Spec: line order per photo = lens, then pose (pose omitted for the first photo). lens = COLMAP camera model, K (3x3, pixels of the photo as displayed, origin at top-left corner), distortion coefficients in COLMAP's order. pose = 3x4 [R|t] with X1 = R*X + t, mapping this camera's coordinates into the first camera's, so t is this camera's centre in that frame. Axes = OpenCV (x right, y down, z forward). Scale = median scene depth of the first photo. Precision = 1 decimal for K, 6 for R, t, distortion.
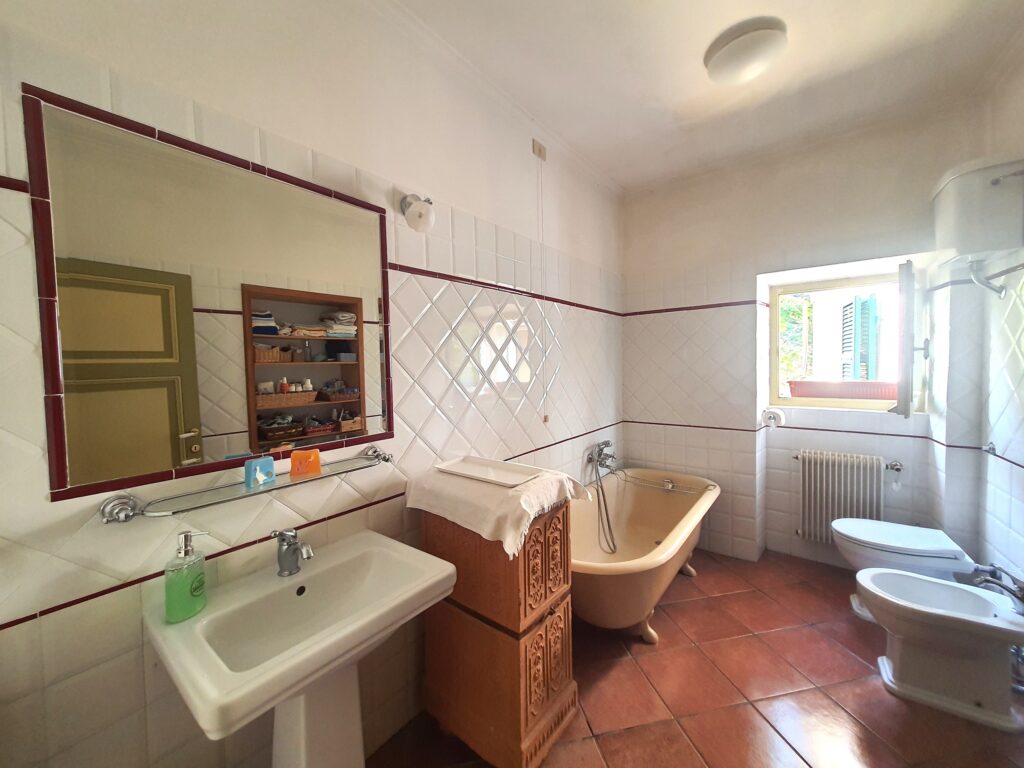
lens RADIAL K [[393.4, 0, 510.9], [0, 393.4, 377.5], [0, 0, 1]] dist [0.001337, 0.000030]
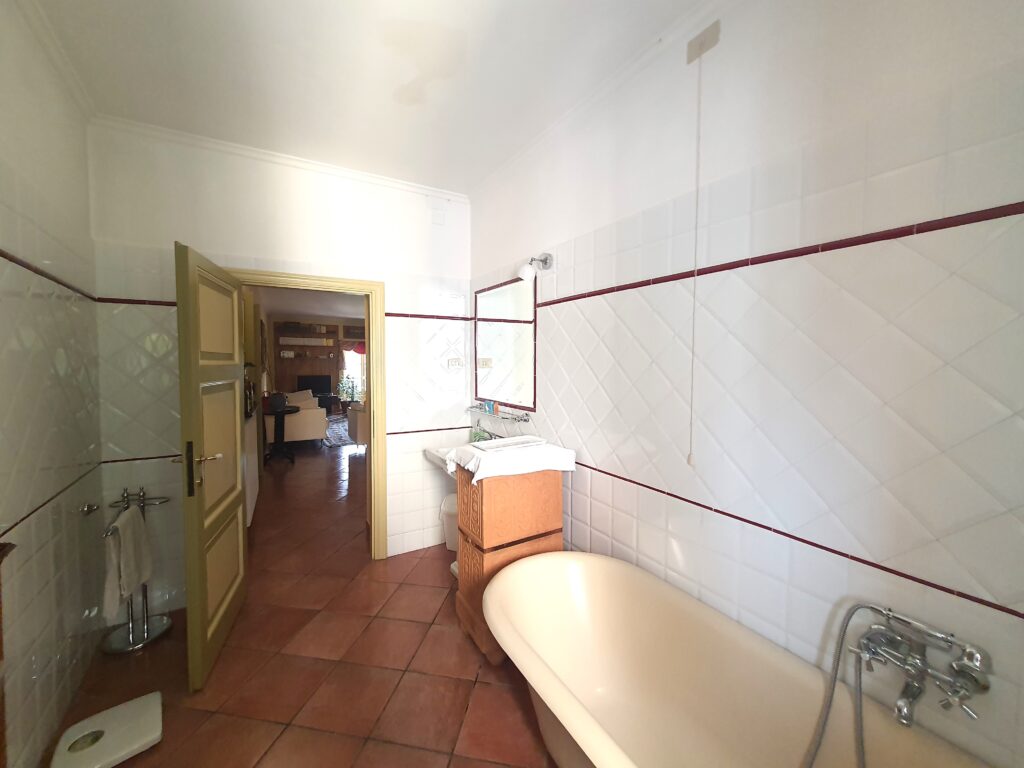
lens RADIAL K [[393.4, 0, 510.9], [0, 393.4, 377.5], [0, 0, 1]] dist [0.001337, 0.000030]
pose [[-0.354075, 0.050888, -0.933831, 1.241593], [-0.033272, 0.997201, 0.066956, -0.093614], [0.934625, 0.054778, -0.351391, 1.466814]]
